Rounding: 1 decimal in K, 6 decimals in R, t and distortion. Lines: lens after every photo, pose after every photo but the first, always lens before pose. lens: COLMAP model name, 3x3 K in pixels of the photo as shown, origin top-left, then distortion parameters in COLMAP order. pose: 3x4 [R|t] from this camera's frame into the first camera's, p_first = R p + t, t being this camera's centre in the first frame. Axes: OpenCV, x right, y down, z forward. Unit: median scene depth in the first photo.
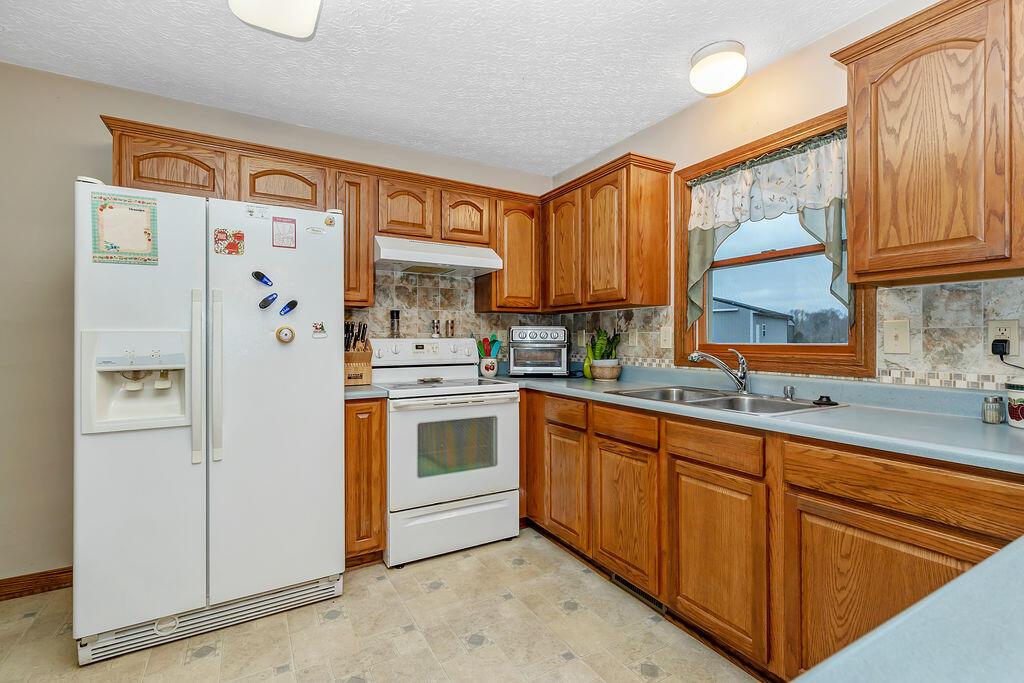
lens RADIAL K [[466.0, 0, 502.1], [0, 466.0, 340.9], [0, 0, 1]] dist [0.005097, 0.000308]
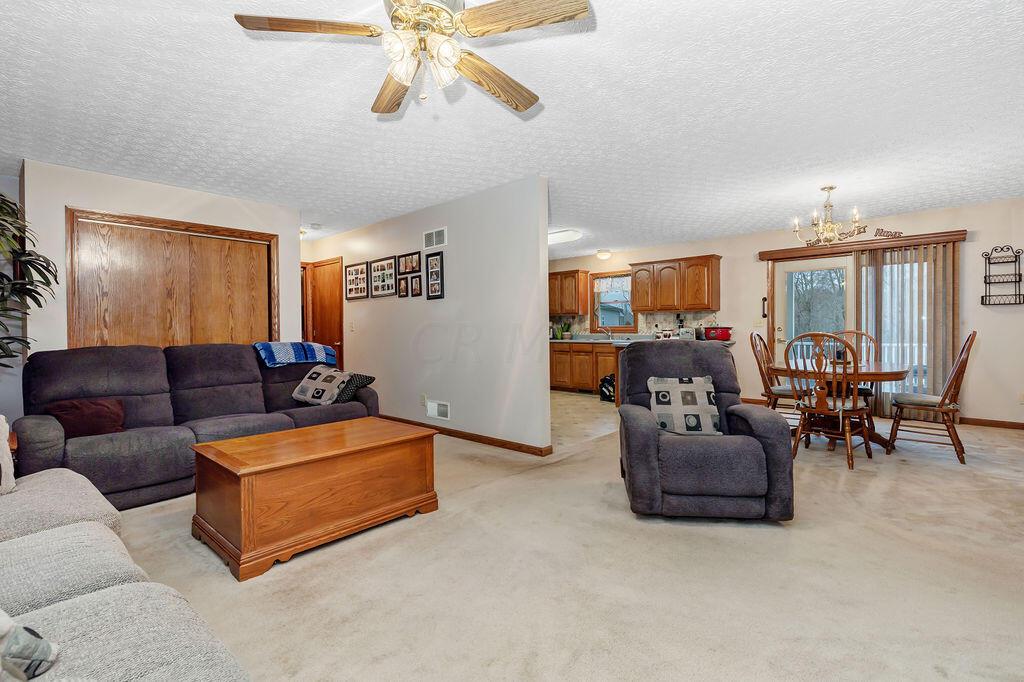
lens RADIAL K [[466.0, 0, 514.2], [0, 466.0, 336.2], [0, 0, 1]] dist [0.005097, 0.000308]
pose [[0.941064, -0.004464, 0.338198, -1.249589], [0.003641, 0.999989, 0.003069, 0.062502], [-0.338208, -0.001657, 0.941070, -1.918502]]
